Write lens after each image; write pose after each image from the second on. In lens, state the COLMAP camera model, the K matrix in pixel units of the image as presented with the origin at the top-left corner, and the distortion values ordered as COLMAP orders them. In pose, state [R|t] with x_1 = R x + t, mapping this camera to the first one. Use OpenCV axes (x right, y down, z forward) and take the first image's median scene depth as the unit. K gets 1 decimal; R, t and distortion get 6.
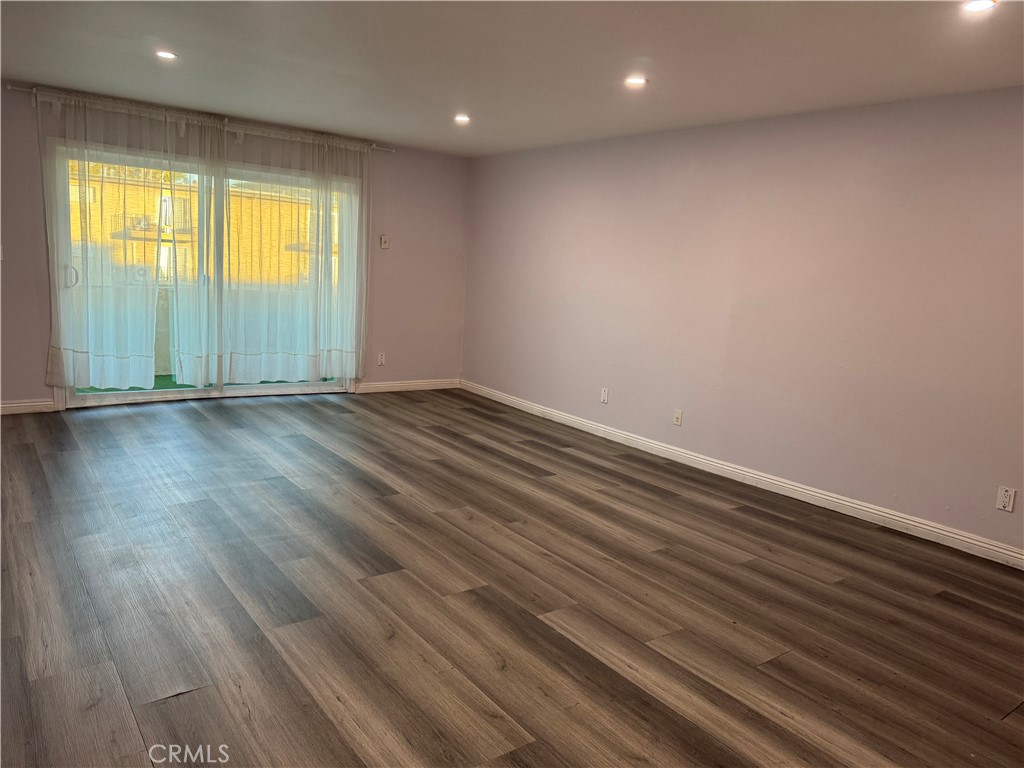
lens RADIAL K [[725.1, 0, 504.8], [0, 725.1, 388.1], [0, 0, 1]] dist [0.130160, -0.186732]
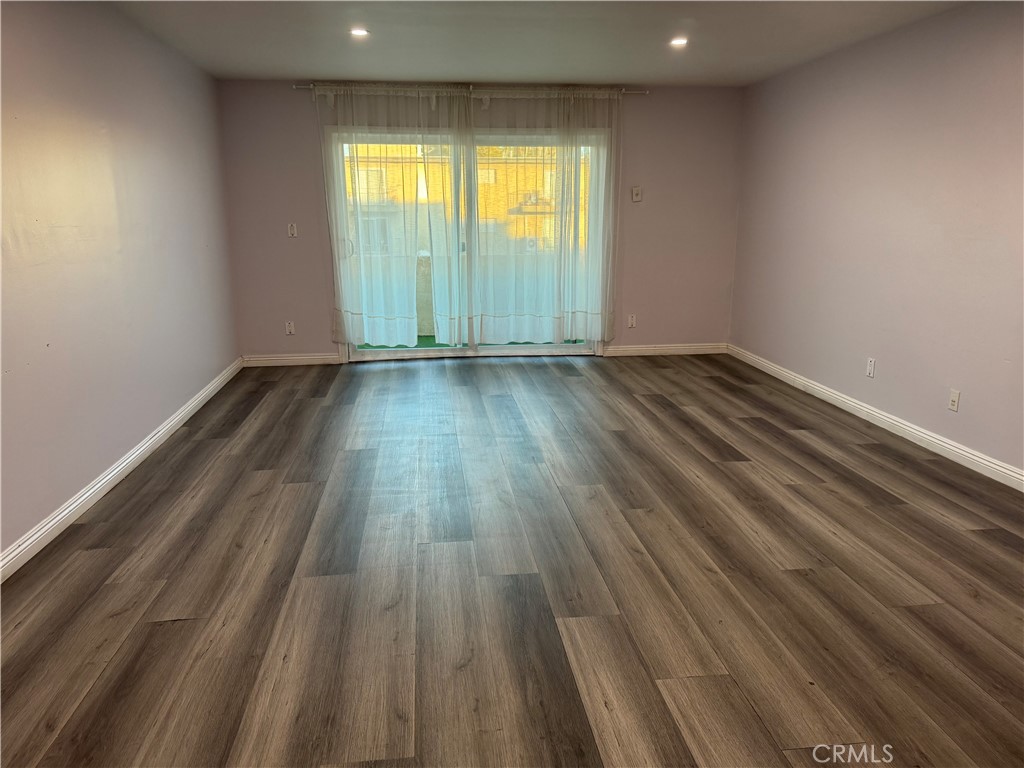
lens RADIAL K [[725.1, 0, 504.8], [0, 725.1, 388.1], [0, 0, 1]] dist [0.130160, -0.186732]
pose [[0.869452, 0.050896, -0.491389, 0.194029], [-0.025984, 0.998013, 0.057395, -0.003374], [0.493333, -0.037134, 0.869047, 0.112375]]
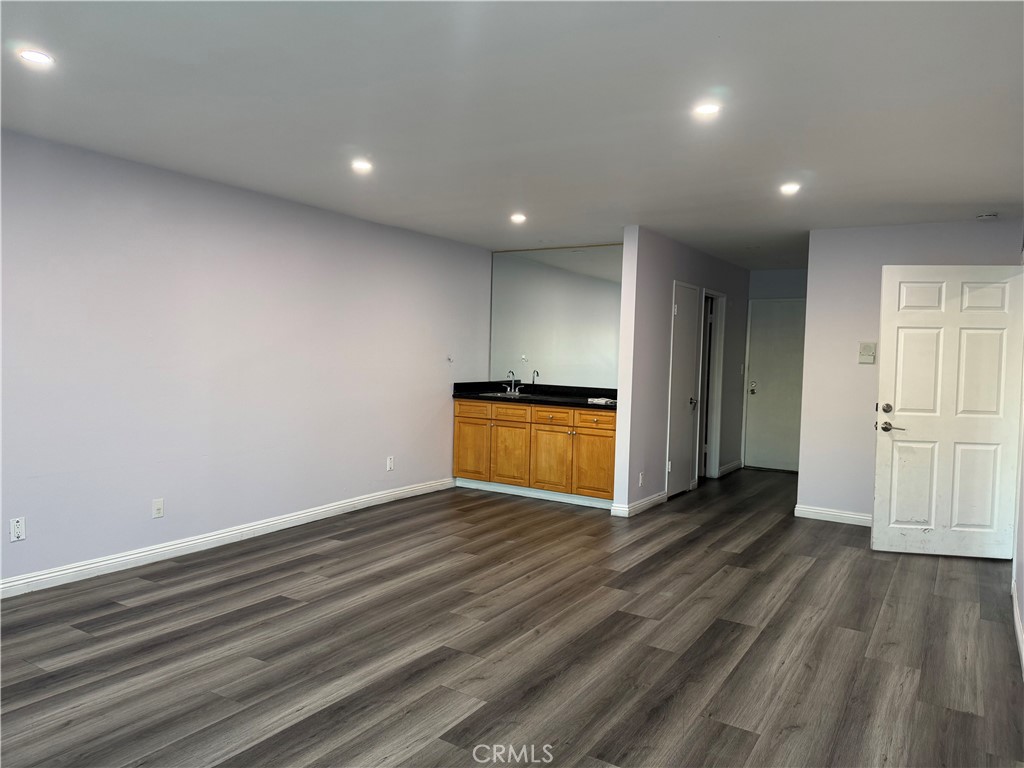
lens RADIAL K [[725.1, 0, 504.8], [0, 725.1, 388.1], [0, 0, 1]] dist [0.130160, -0.186732]
pose [[-0.367320, -0.123146, 0.921906, -0.620670], [0.103288, 0.979664, 0.172015, -0.185056], [-0.924342, 0.158407, -0.347131, 0.837095]]
